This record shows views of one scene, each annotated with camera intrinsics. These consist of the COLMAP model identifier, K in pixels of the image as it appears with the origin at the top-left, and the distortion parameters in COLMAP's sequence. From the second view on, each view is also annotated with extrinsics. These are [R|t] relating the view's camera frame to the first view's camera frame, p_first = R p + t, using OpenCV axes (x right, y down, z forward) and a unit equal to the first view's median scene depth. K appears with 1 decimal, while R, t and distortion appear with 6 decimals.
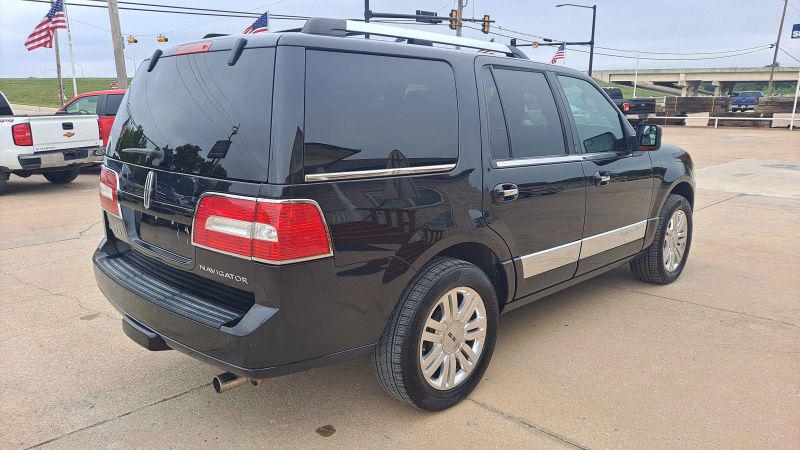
lens RADIAL K [[587.0, 0, 399.1], [0, 587.0, 228.1], [0, 0, 1]] dist [0.060476, -0.058435]
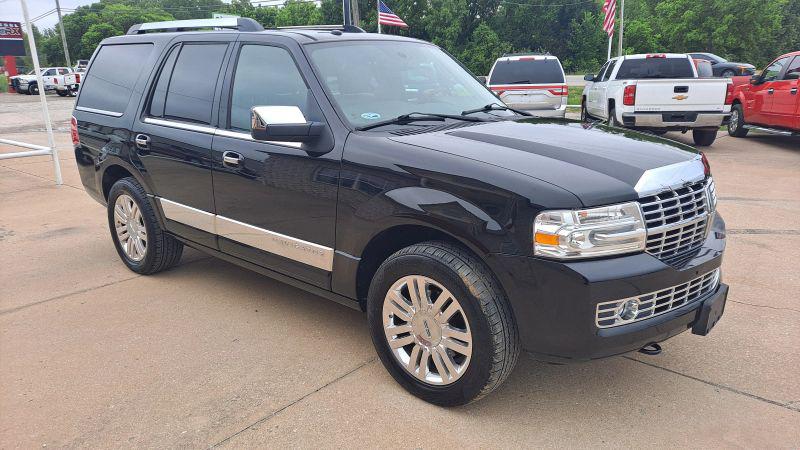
lens RADIAL K [[581.8, 0, 400.0], [0, 581.8, 225.0], [0, 0, 1]] dist [0.069214, -0.065361]
pose [[0.059267, 0.260131, -0.963753, 1.577305], [-0.199106, 0.949131, 0.243940, -0.329088], [0.978184, 0.177431, 0.108045, 1.471543]]
